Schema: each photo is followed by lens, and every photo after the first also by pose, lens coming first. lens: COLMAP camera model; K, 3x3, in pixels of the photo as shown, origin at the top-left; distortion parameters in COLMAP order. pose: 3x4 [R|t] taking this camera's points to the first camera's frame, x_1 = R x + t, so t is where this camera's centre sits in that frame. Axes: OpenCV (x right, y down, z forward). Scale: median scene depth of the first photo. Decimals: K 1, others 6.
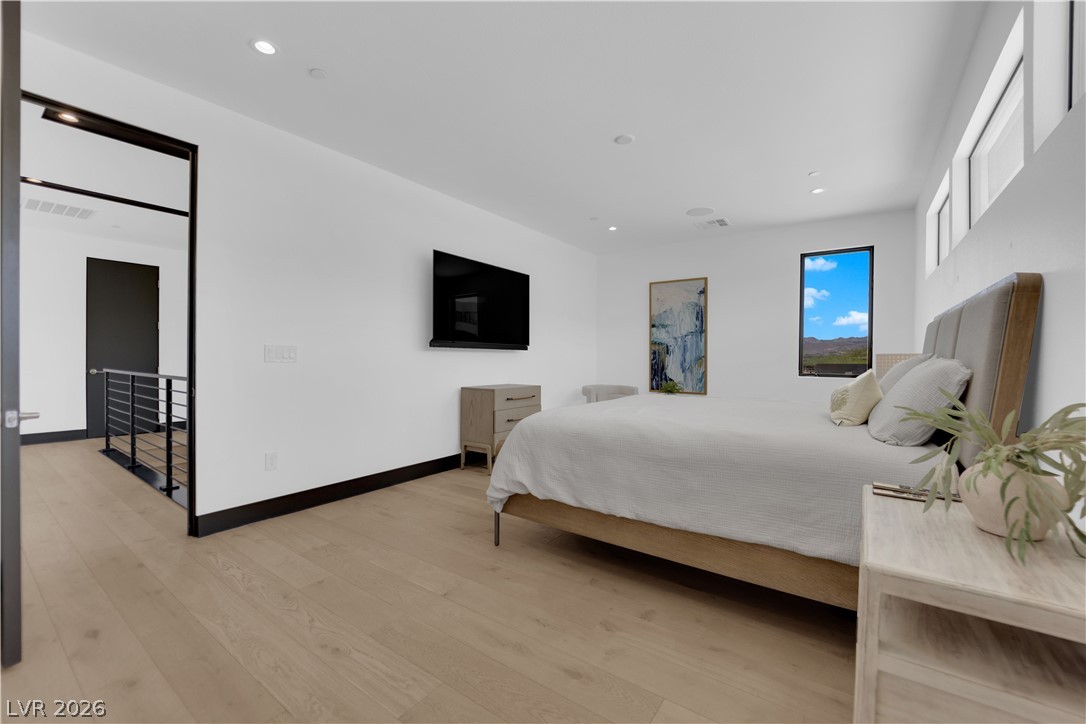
lens RADIAL K [[438.2, 0, 554.9], [0, 438.2, 358.2], [0, 0, 1]] dist [-0.012725, -0.000329]
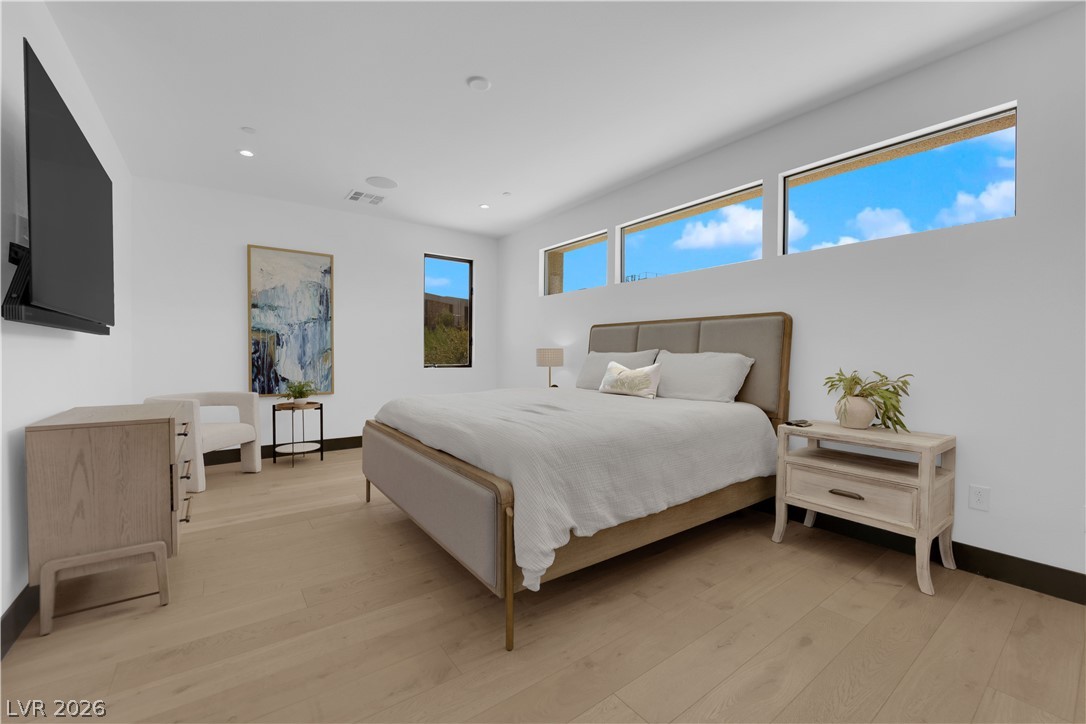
lens RADIAL K [[438.2, 0, 541.8], [0, 438.2, 357.0], [0, 0, 1]] dist [-0.012725, -0.000329]
pose [[0.322971, -0.011386, 0.946340, -0.317876], [-0.003525, 0.999906, 0.013233, -0.000826], [-0.946402, -0.007610, 0.322900, 0.339851]]
